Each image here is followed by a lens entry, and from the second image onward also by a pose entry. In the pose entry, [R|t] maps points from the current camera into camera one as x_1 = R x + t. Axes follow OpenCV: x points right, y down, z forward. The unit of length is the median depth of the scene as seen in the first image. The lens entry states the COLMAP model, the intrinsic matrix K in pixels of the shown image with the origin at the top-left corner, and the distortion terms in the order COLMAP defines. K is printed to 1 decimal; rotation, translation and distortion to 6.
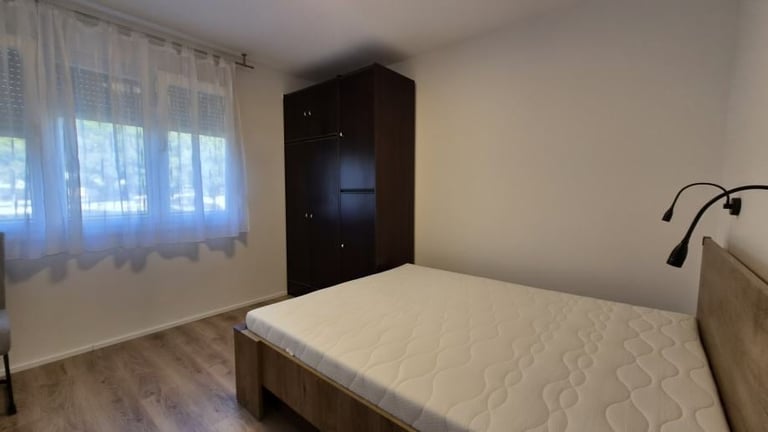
lens RADIAL K [[314.4, 0, 381.7], [0, 314.4, 218.2], [0, 0, 1]] dist [0.000203, 0.000041]
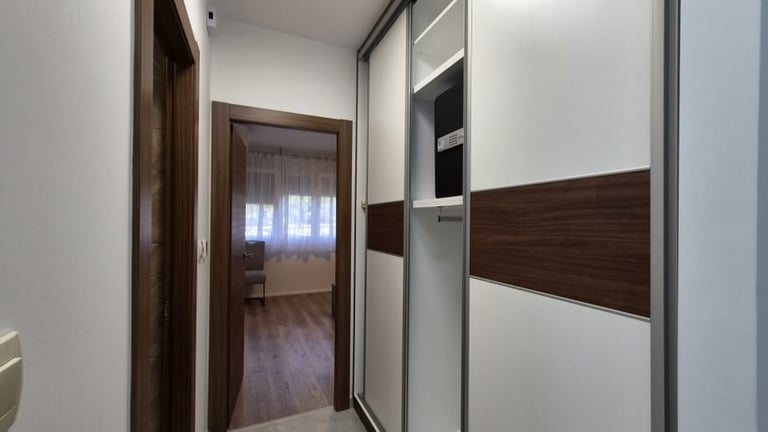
lens RADIAL K [[314.4, 0, 381.7], [0, 314.4, 218.2], [0, 0, 1]] dist [0.000203, 0.000041]
pose [[0.899382, 0.029284, -0.436181, 0.723863], [-0.054796, 0.997437, -0.046020, -0.071937], [0.433715, 0.065290, 0.898681, -0.841790]]
